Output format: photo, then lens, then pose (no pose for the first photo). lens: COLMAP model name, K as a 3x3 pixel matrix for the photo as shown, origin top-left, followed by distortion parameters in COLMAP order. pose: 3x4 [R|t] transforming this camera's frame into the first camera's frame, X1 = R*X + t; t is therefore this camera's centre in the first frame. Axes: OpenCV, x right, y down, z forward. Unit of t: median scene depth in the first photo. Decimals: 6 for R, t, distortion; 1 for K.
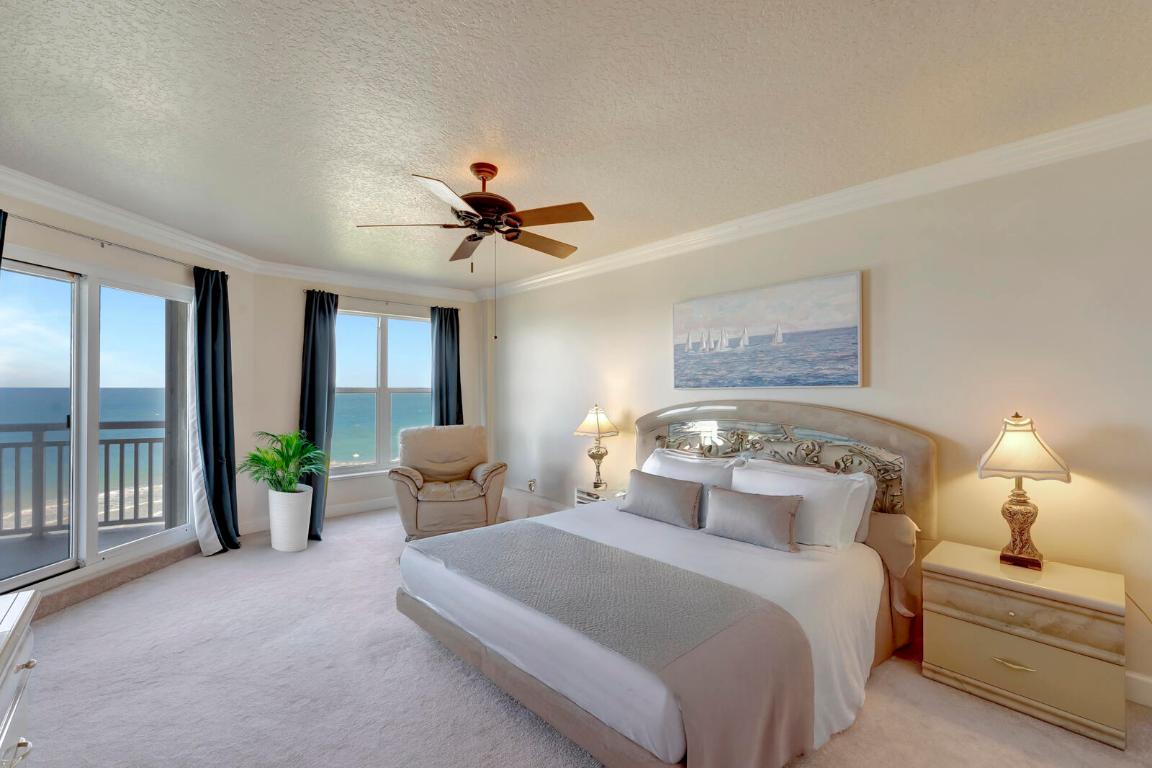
lens RADIAL K [[485.3, 0, 583.7], [0, 485.3, 382.5], [0, 0, 1]] dist [-0.000058, 0.000609]
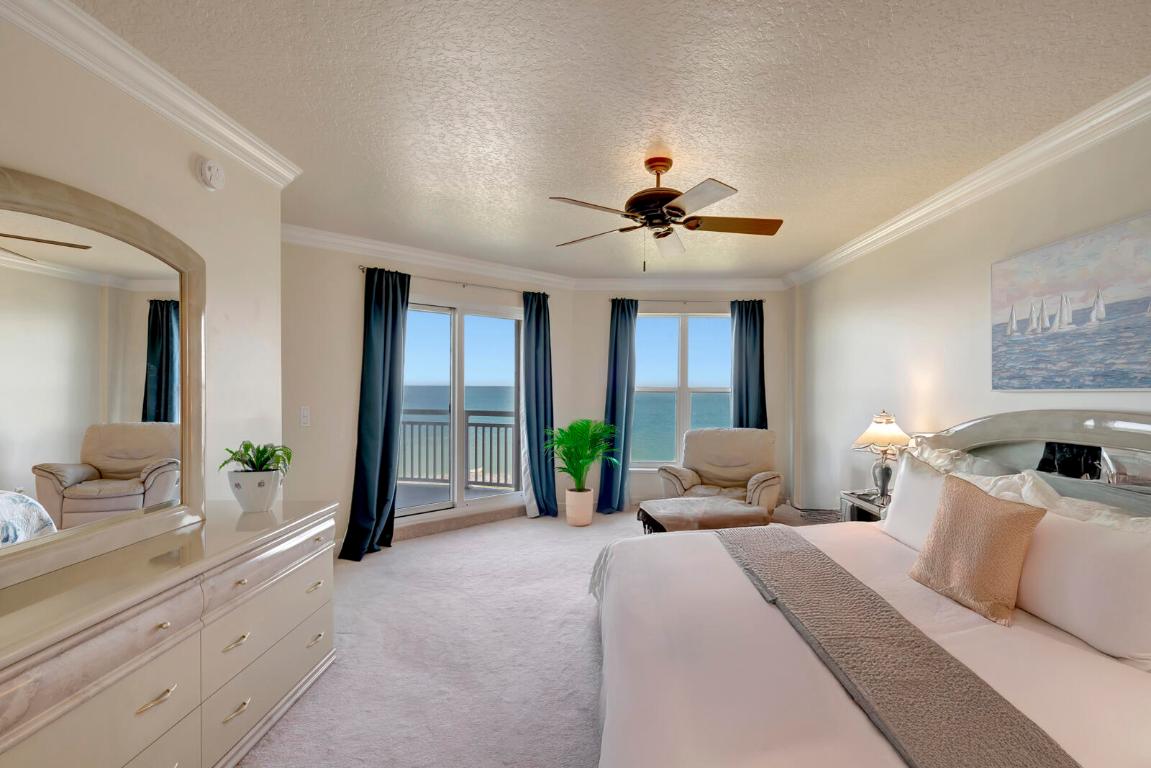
lens RADIAL K [[534.0, 0, 578.3], [0, 534.0, 390.0], [0, 0, 1]] dist [-0.002883, -0.000348]
pose [[0.729459, 0.008824, -0.683968, 0.279843], [0.001455, 0.999895, 0.014451, 0.000575], [0.684023, -0.011537, 0.729369, 0.069129]]
